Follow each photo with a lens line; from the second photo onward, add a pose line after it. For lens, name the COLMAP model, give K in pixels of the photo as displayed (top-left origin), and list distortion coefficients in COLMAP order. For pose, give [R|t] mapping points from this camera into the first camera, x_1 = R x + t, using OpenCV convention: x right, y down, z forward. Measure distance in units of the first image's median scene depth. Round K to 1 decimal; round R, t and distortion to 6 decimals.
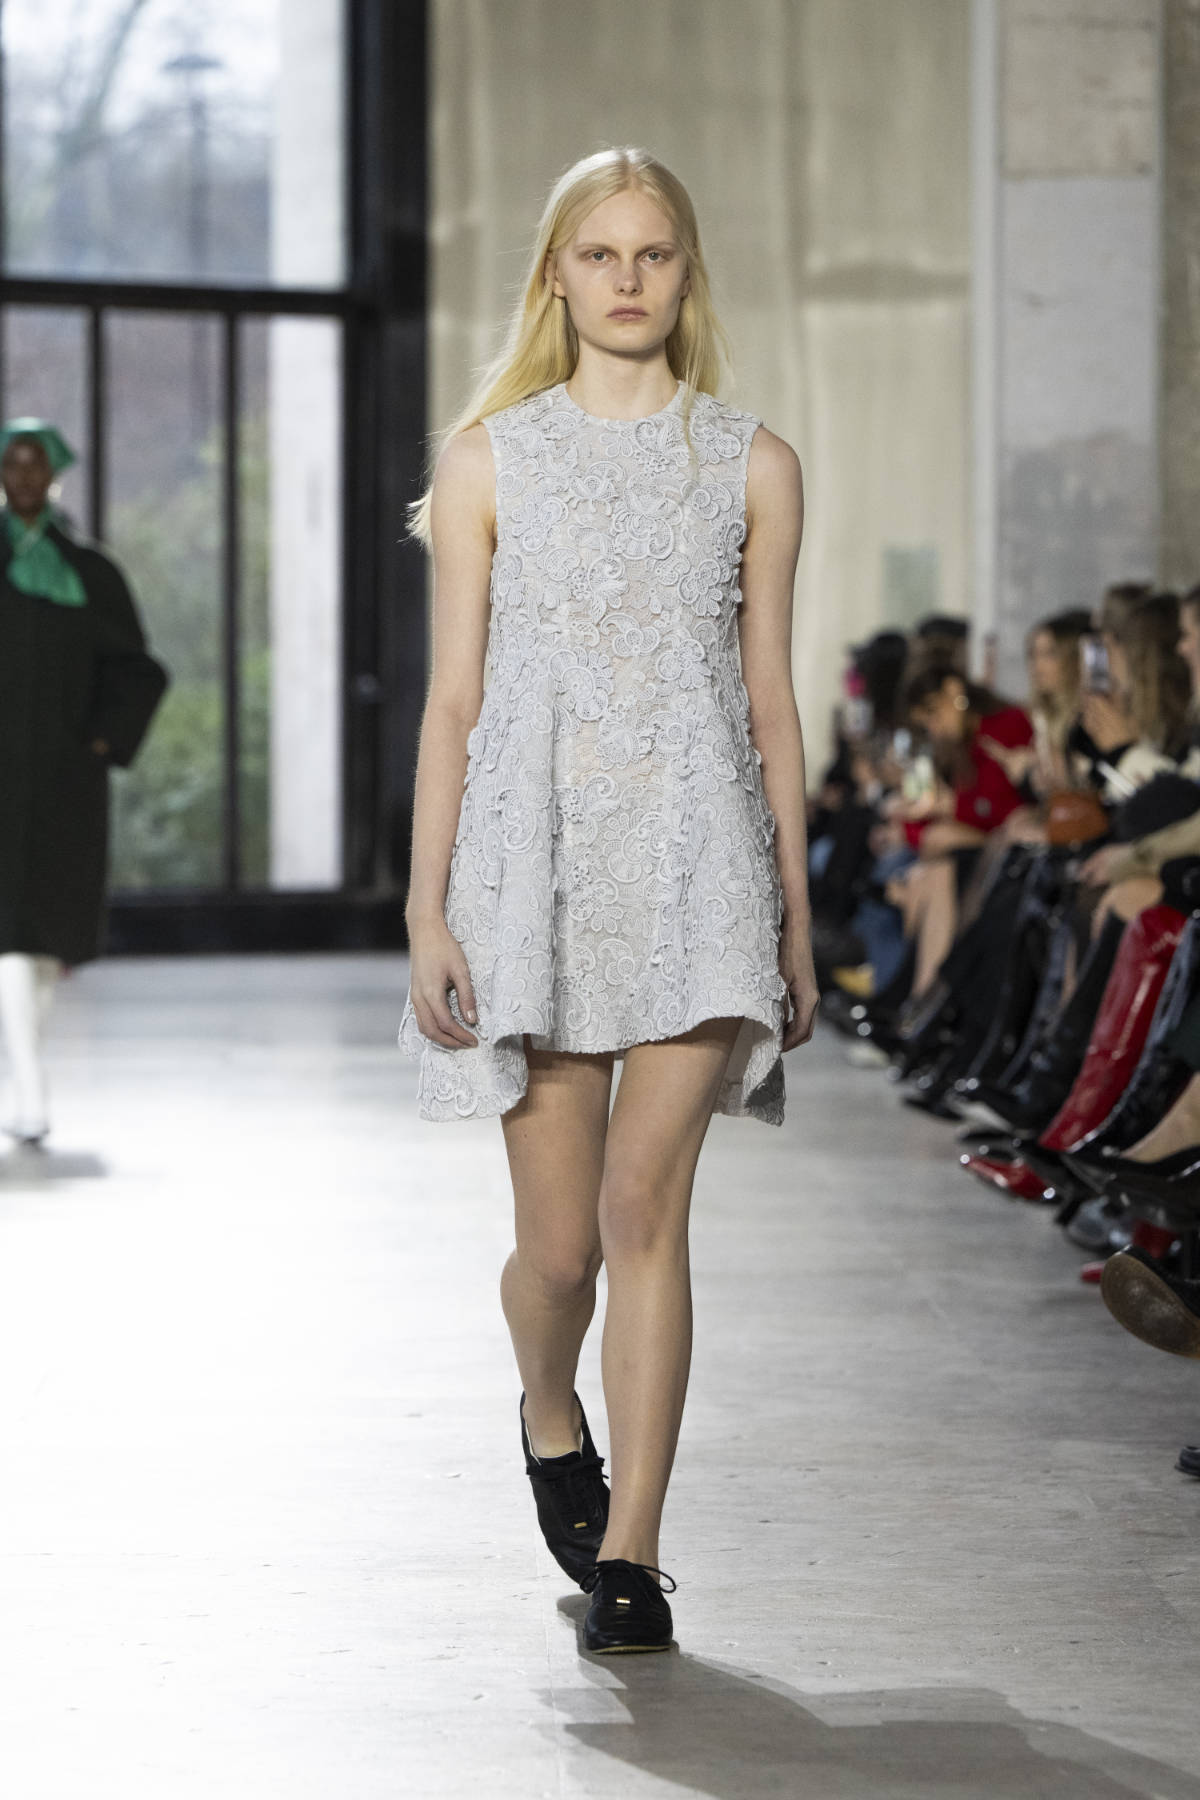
lens RADIAL K [[10178.3, 0, 485.3], [0, 10178.3, 764.1], [0, 0, 1]] dist [-0.958660, 0.000000]
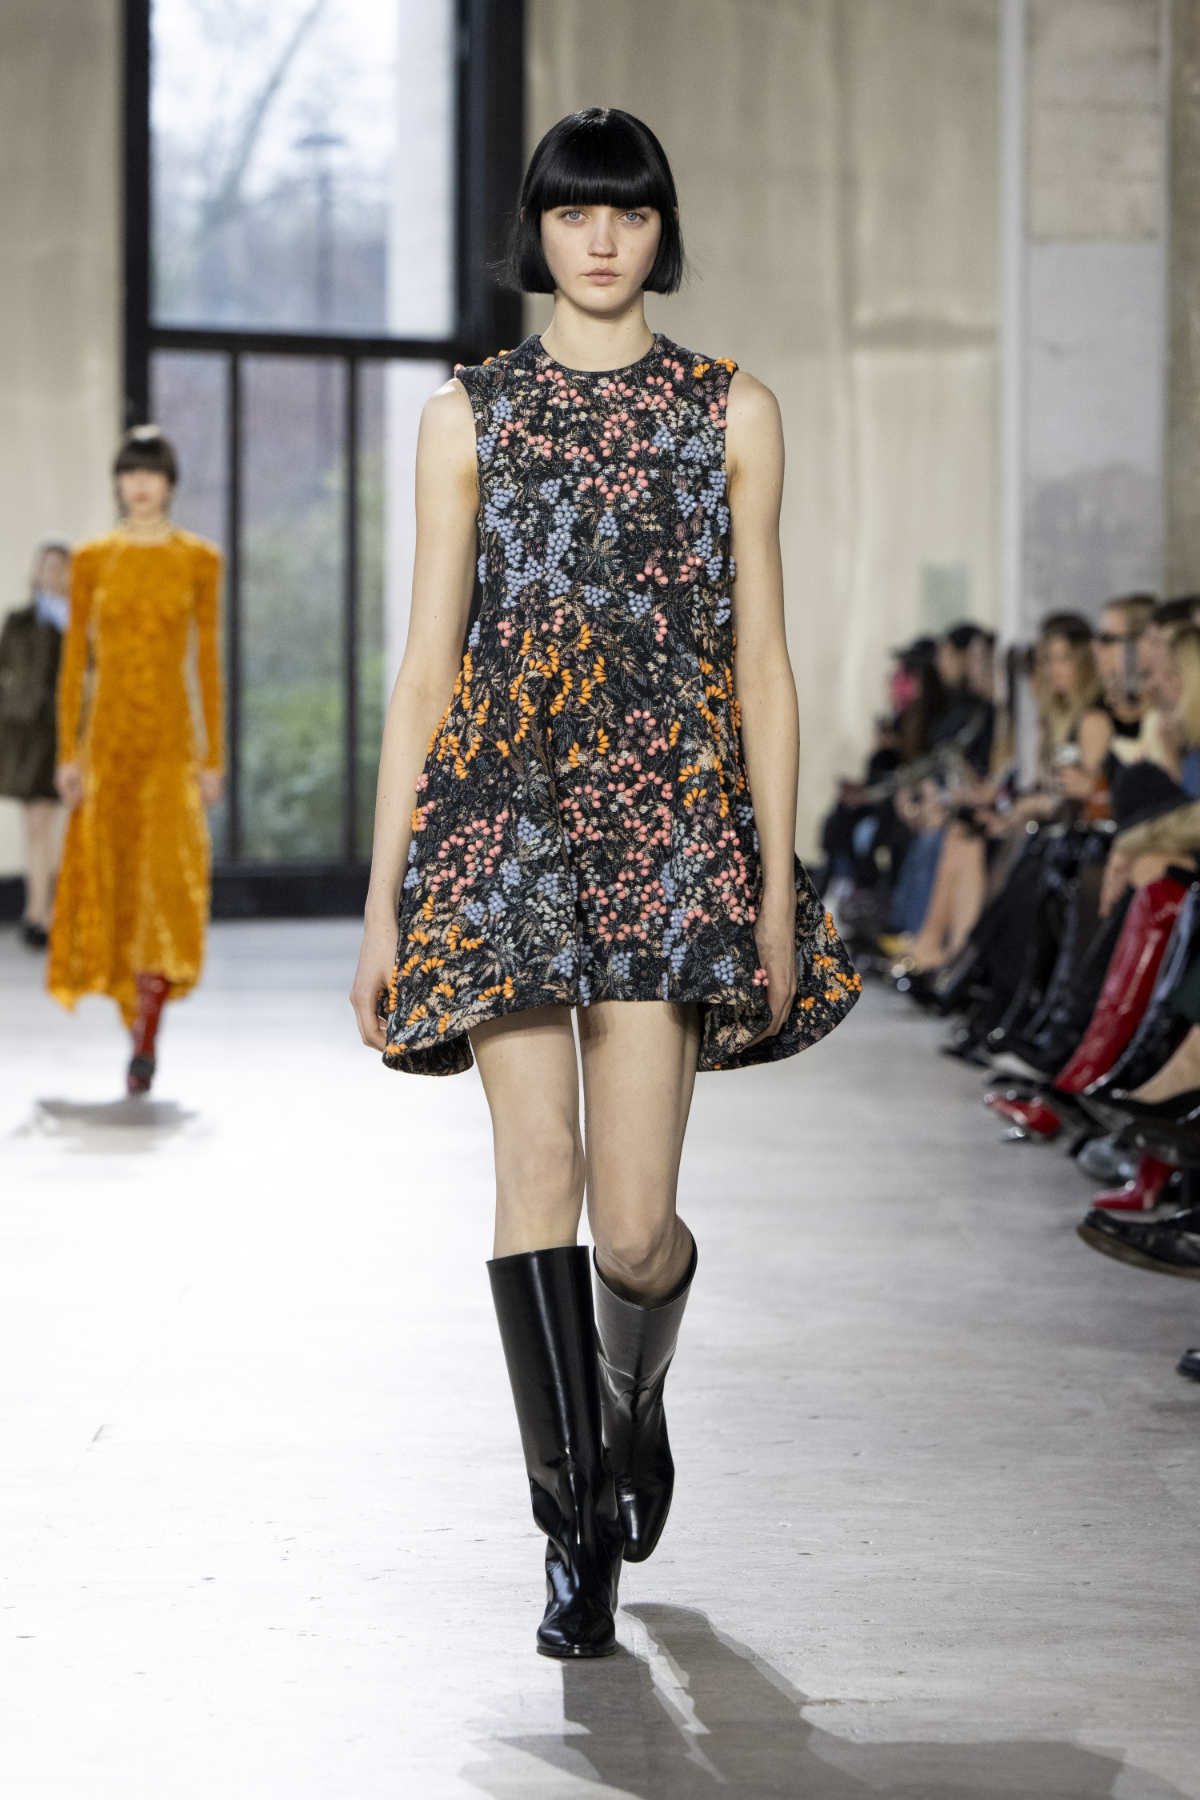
lens RADIAL K [[7957.2, 0, 661.9], [0, 7957.2, 907.7], [0, 0, 1]] dist [-0.948372, 0.000000]
pose [[0.999941, 0.003618, 0.010289, 0.000914], [-0.003765, 0.999891, 0.014252, 0.004640], [-0.010237, -0.014290, 0.999845, 0.107656]]
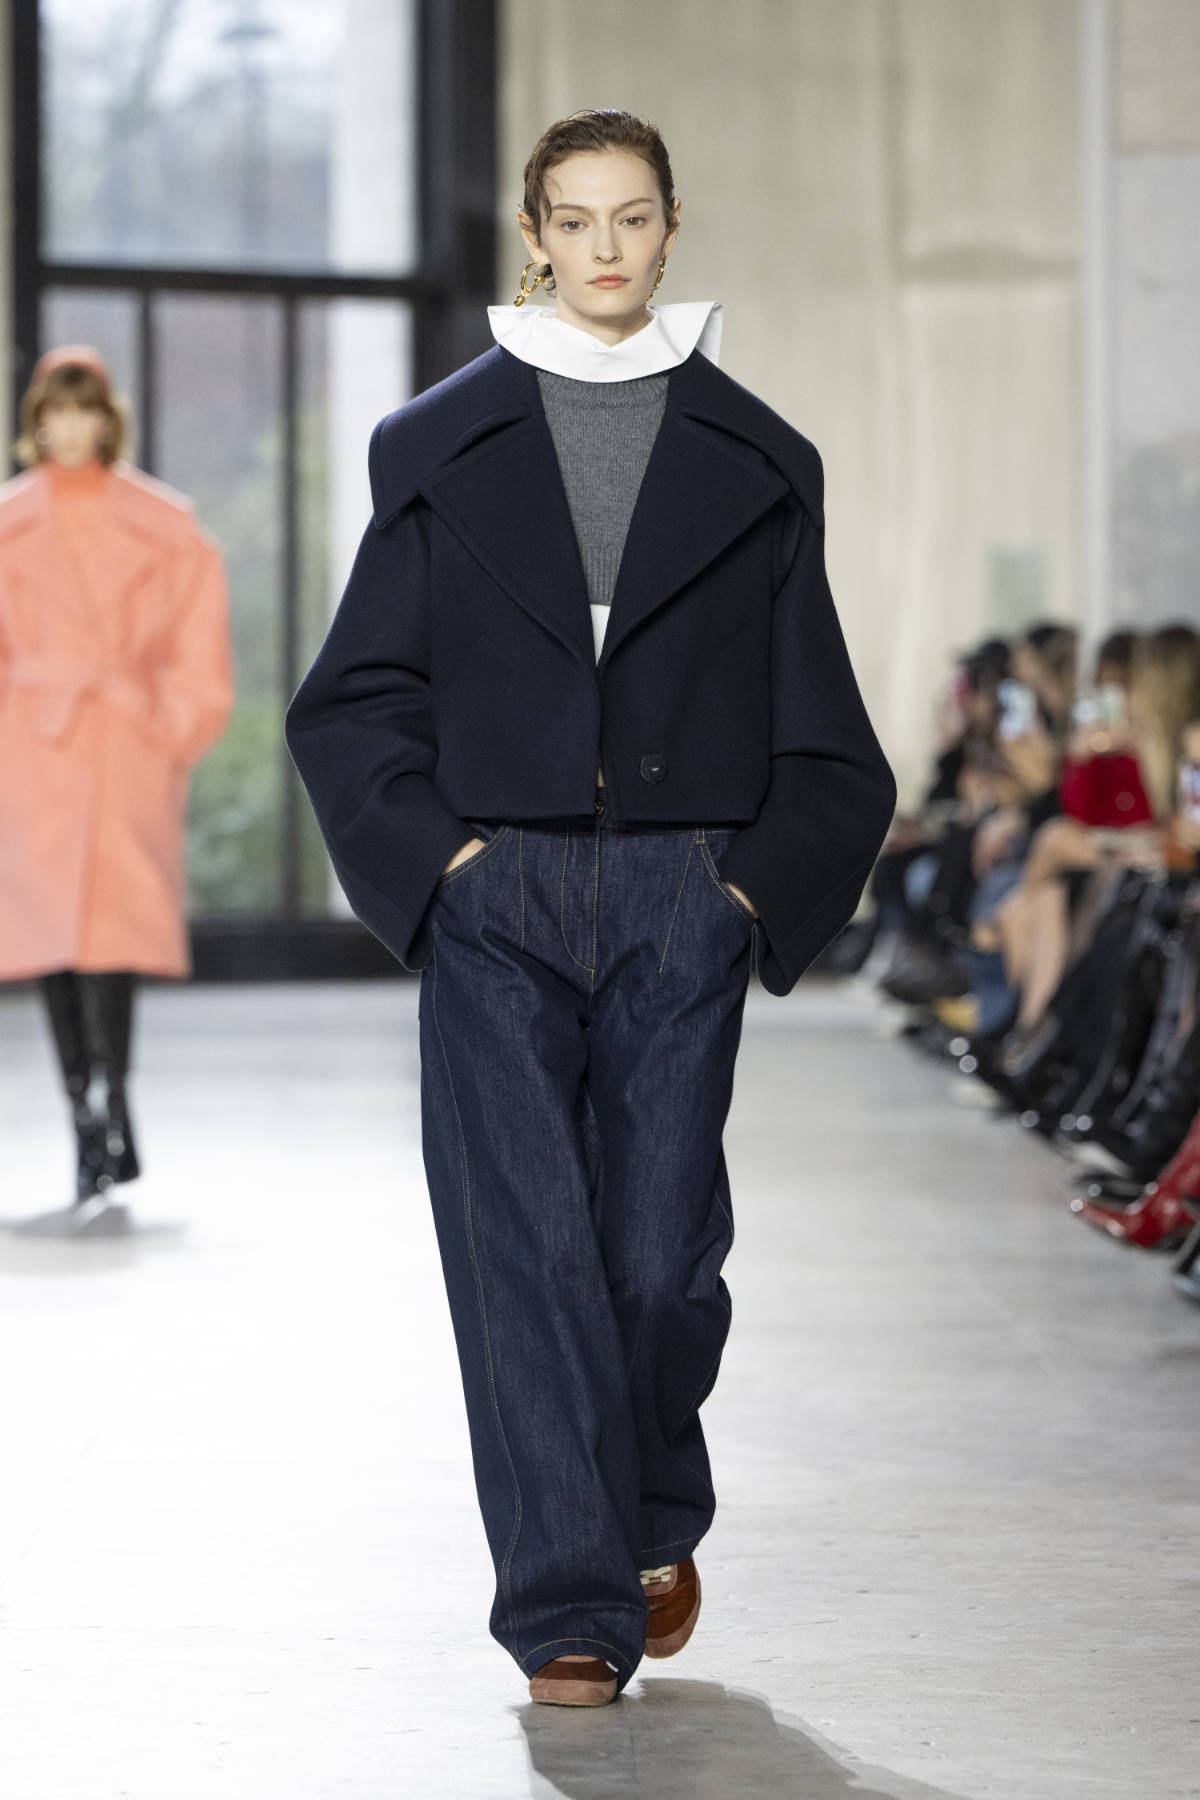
lens RADIAL K [[10295.7, 0, 610.2], [0, 10295.7, 905.0], [0, 0, 1]] dist [-1.123427, 0.000000]
pose [[0.999989, -0.001512, 0.004494, 0.000126], [0.001469, 0.999954, 0.009438, 0.002523], [-0.004509, -0.009431, 0.999945, 0.056585]]
